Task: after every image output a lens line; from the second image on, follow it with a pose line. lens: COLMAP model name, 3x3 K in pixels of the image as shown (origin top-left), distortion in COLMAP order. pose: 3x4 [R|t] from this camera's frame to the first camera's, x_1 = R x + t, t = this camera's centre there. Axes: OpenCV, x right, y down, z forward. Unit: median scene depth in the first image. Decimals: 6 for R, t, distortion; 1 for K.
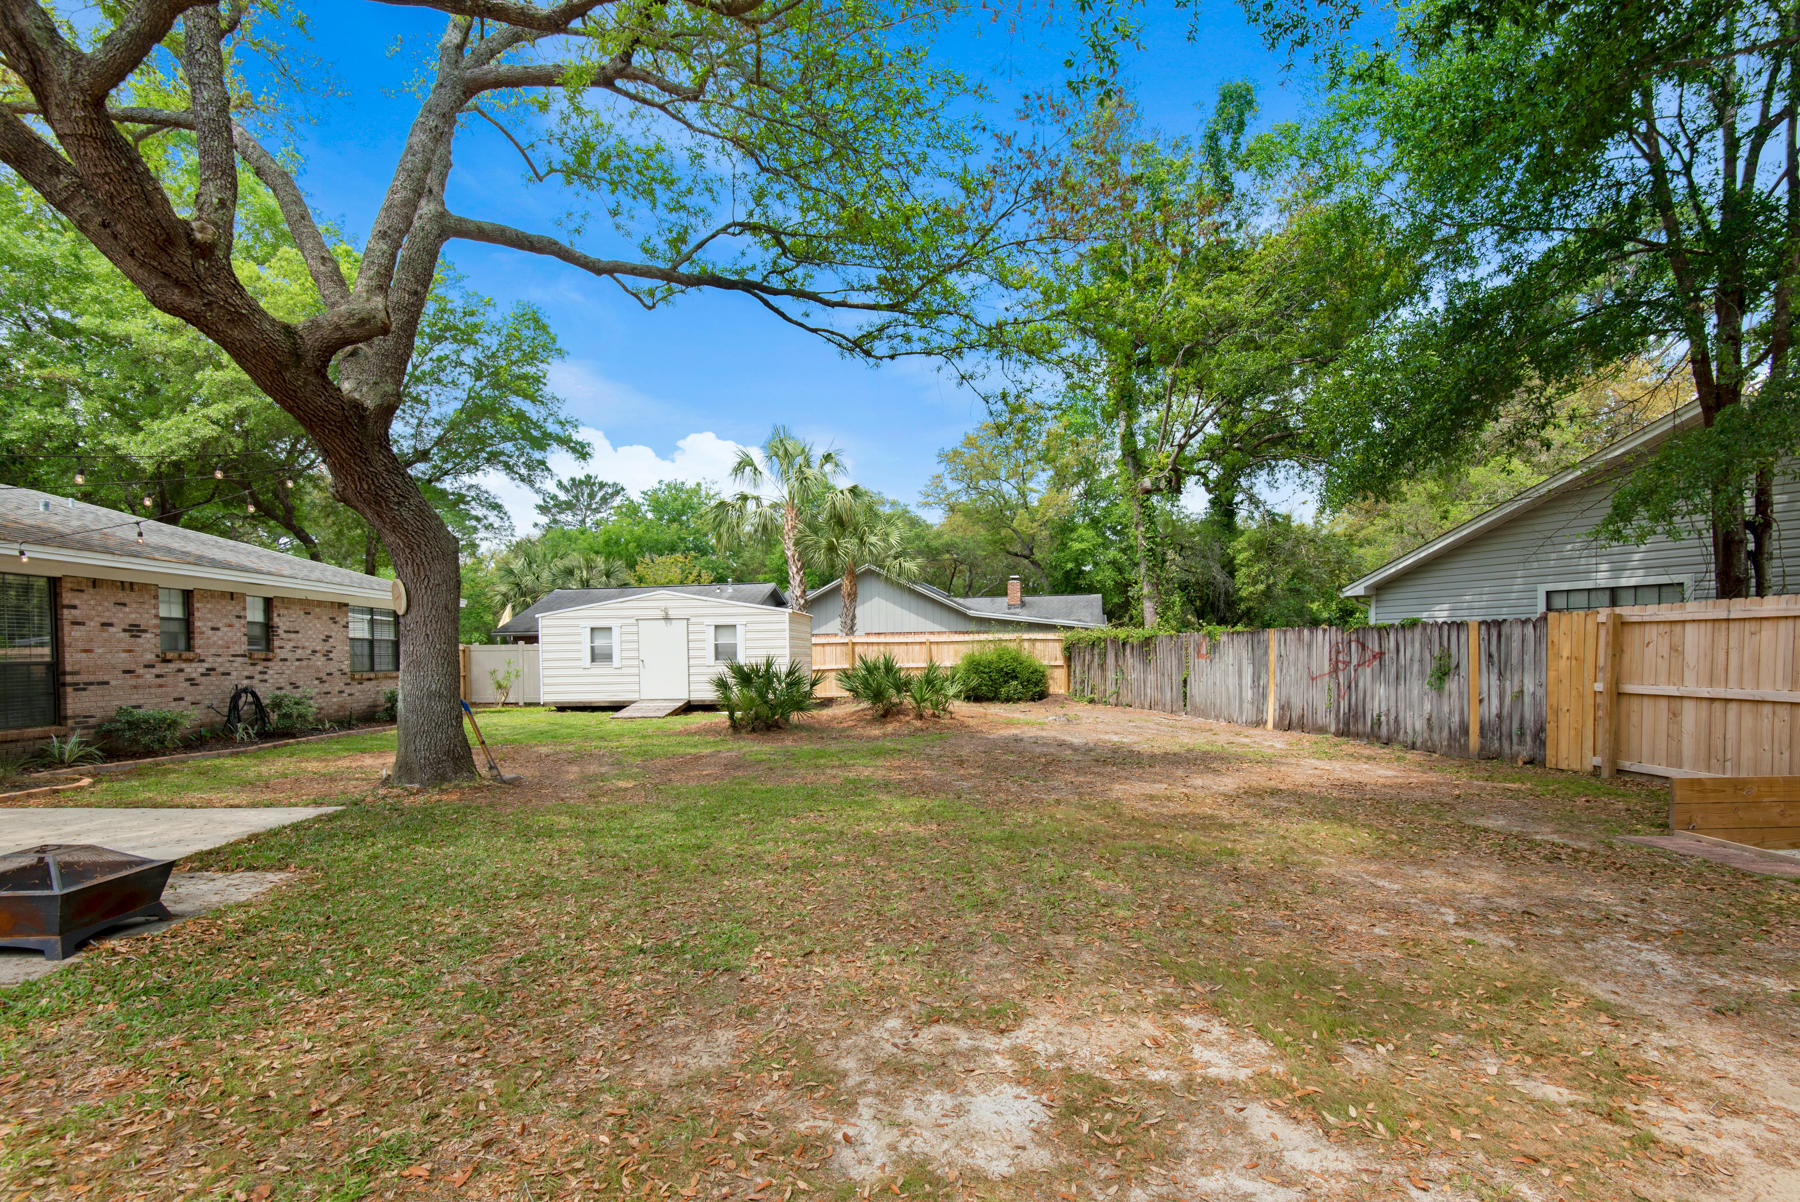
lens RADIAL K [[834.7, 0, 913.1], [0, 834.7, 669.7], [0, 0, 1]] dist [0.034209, -0.021478]
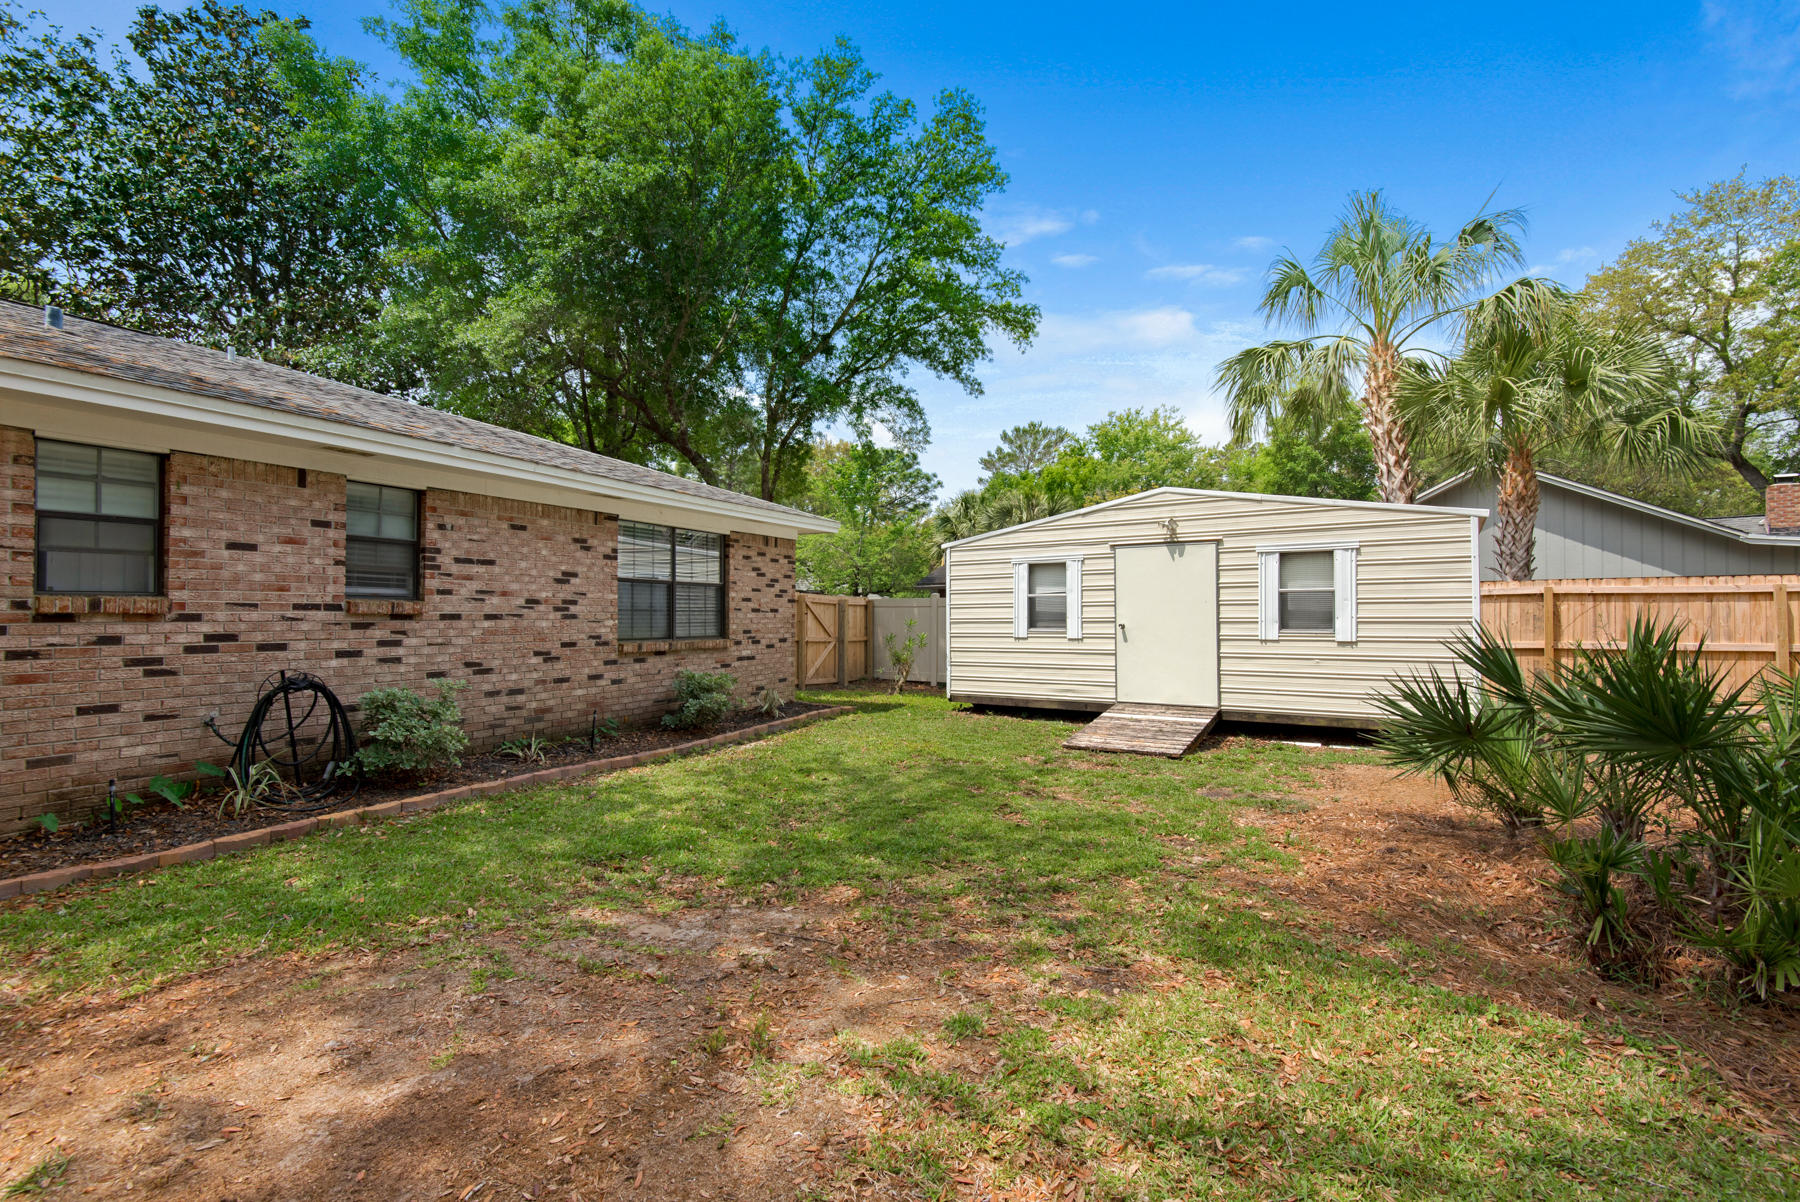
lens RADIAL K [[811.3, 0, 902.3], [0, 811.3, 613.8], [0, 0, 1]] dist [0.032585, -0.018911]
pose [[0.865846, 0.011252, -0.500184, -0.235316], [-0.020787, 0.999693, -0.013494, -0.010909], [0.499878, 0.022081, 0.865814, 0.617422]]
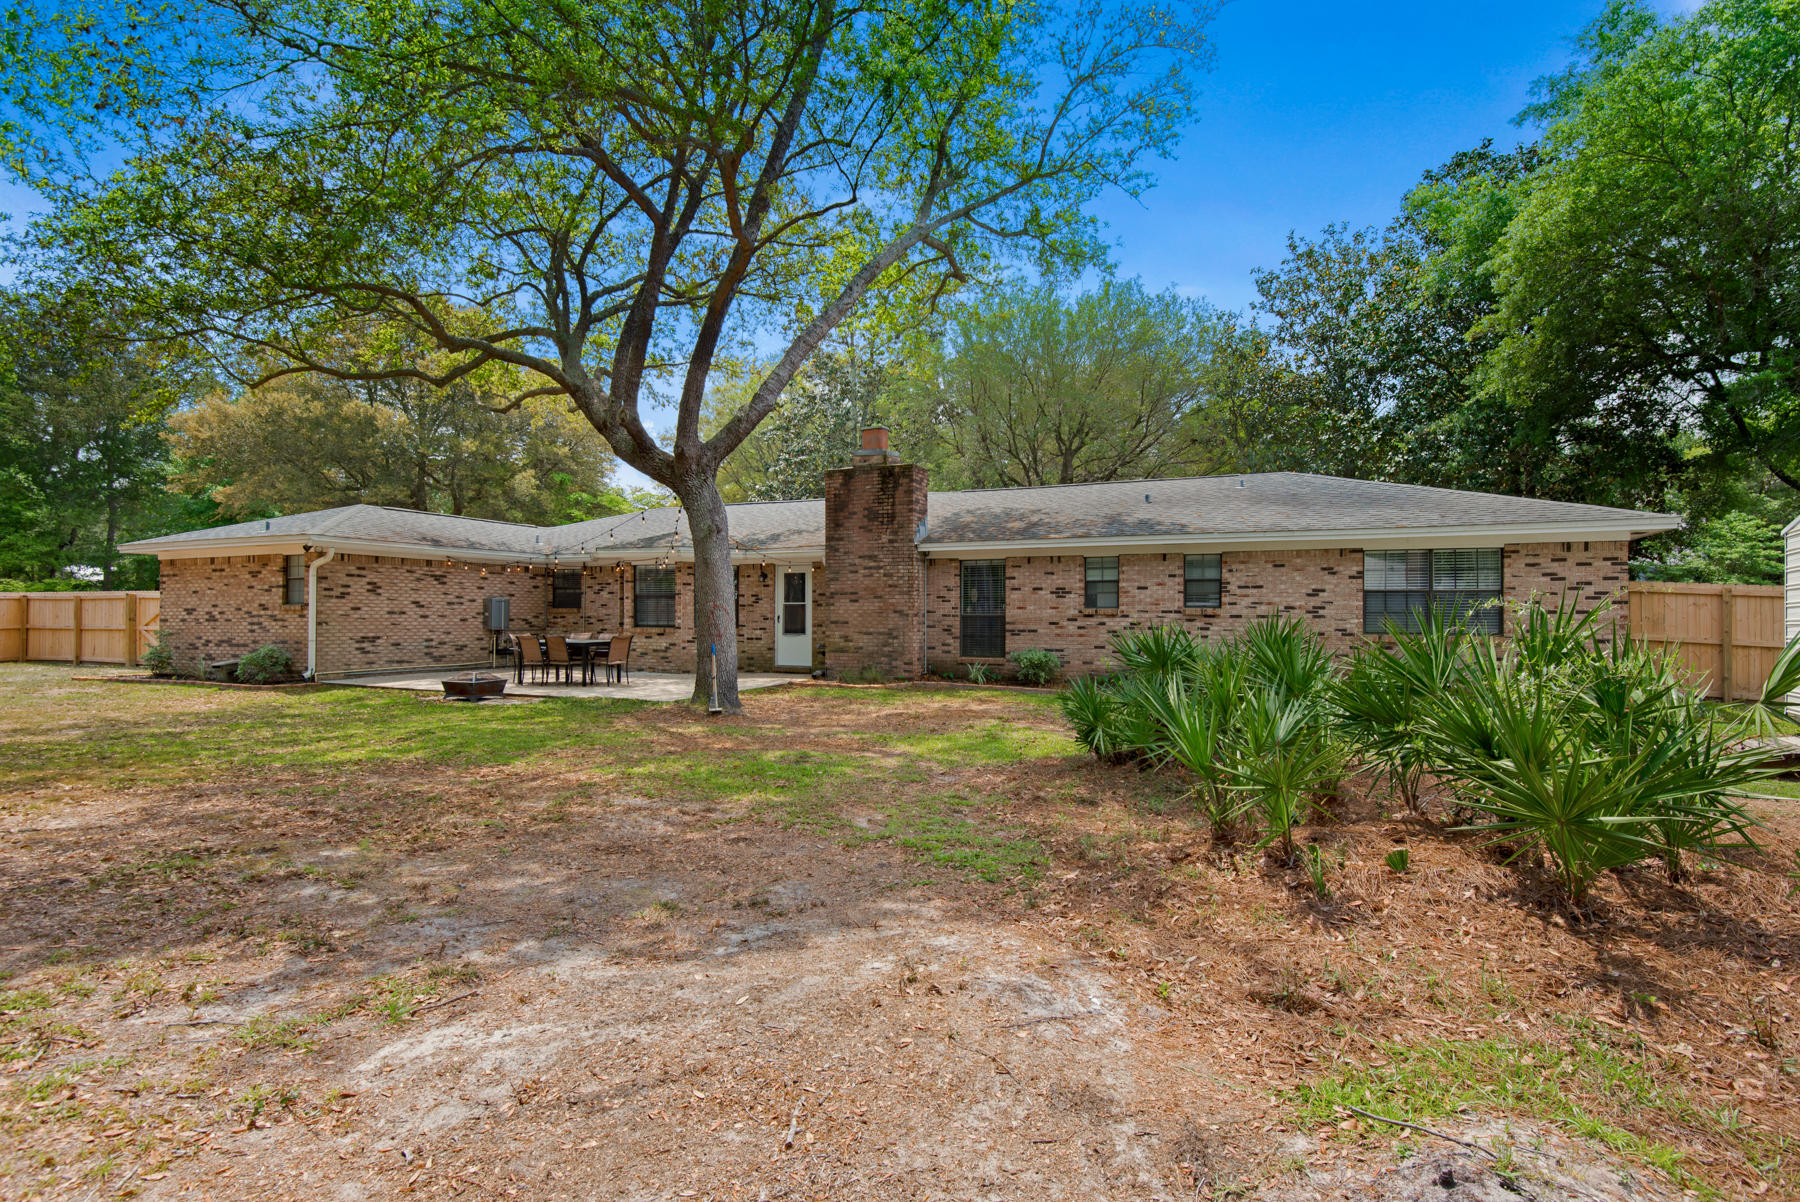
lens RADIAL K [[915.7, 0, 900.0], [0, 915.7, 601.0], [0, 0, 1]] dist [0.022739, 0.000005]
pose [[-0.469974, -0.004078, -0.882671, 0.319536], [-0.015551, 0.999872, 0.003661, -0.023552], [0.882543, 0.015447, -0.469978, 0.997352]]
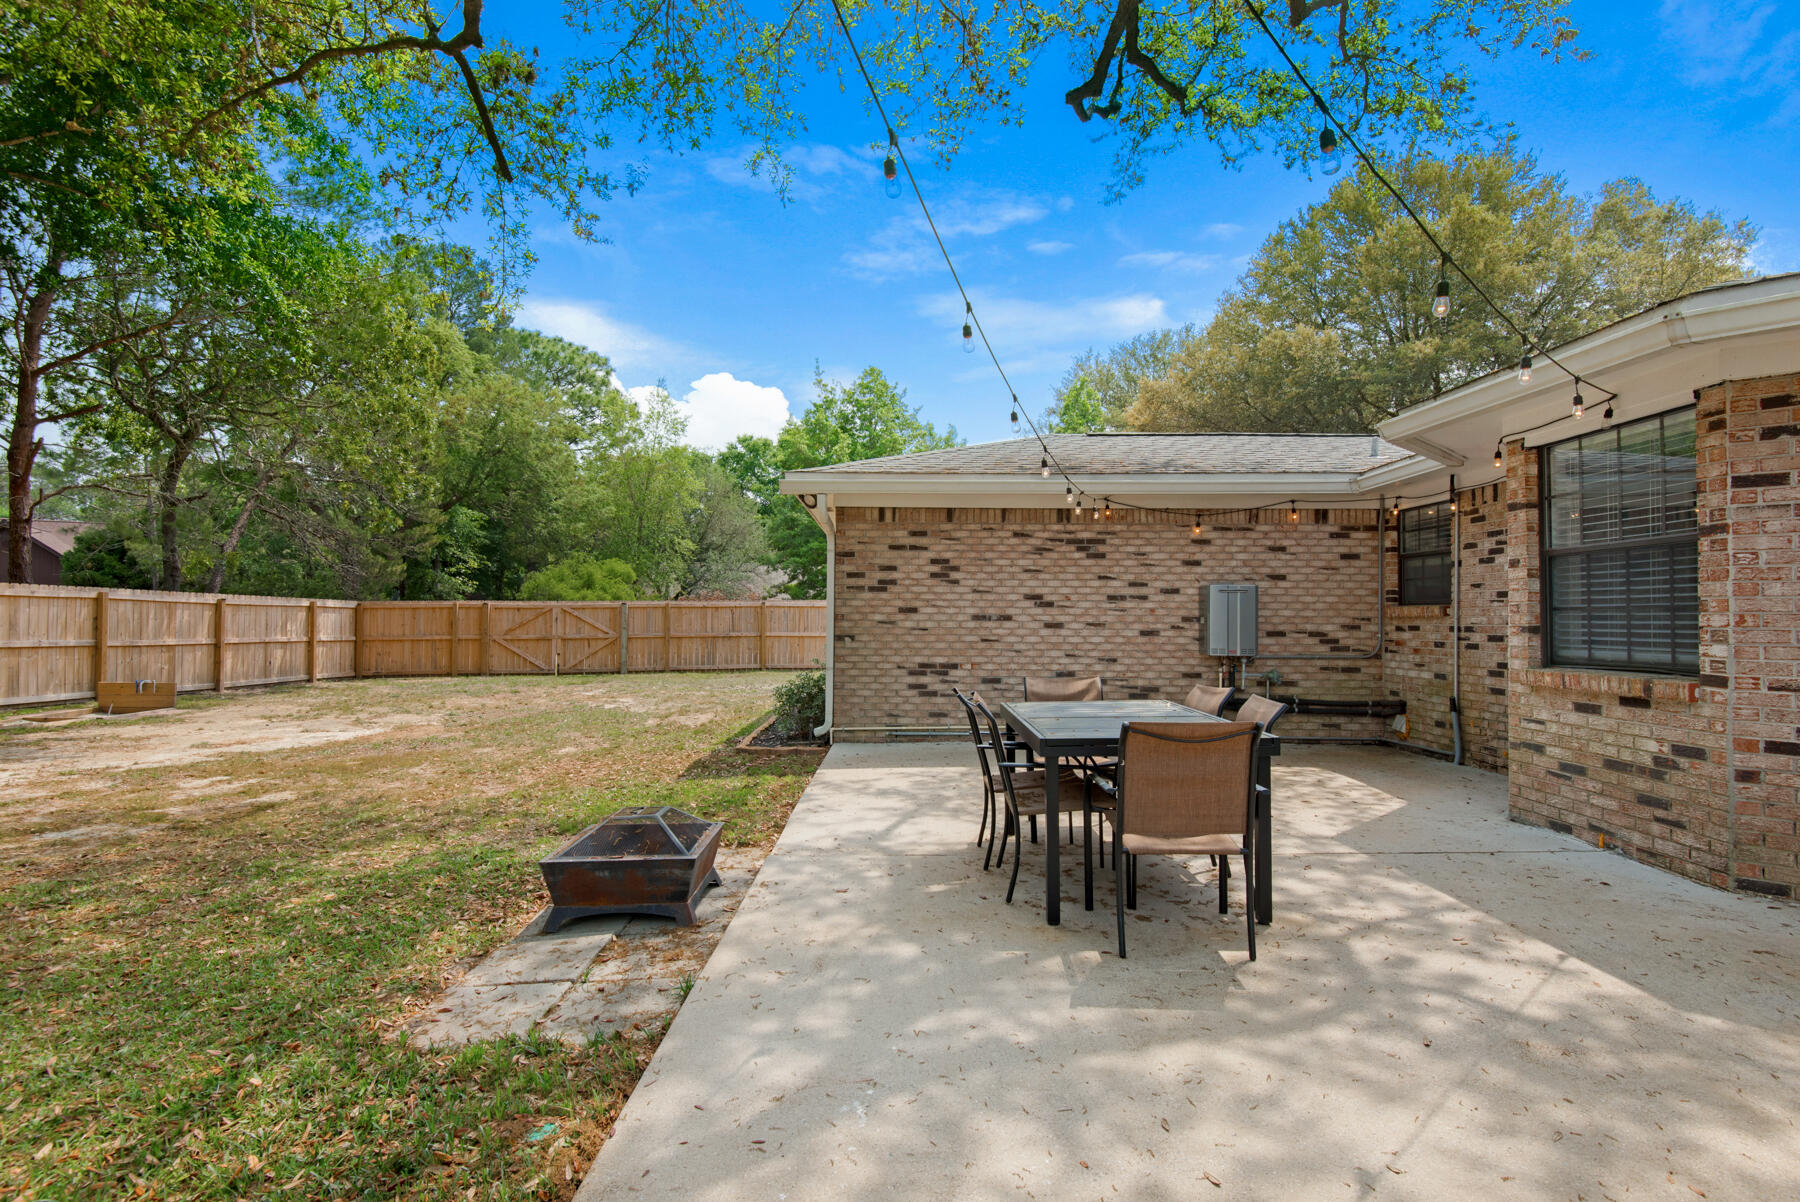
lens RADIAL K [[873.9, 0, 900.0], [0, 873.9, 601.0], [0, 0, 1]] dist [0.043844, -0.023721]
pose [[-0.997318, 0.011006, 0.072362, -0.341217], [0.010905, 0.999939, -0.001786, -0.006211], [-0.072377, -0.000992, -0.997377, 0.489301]]
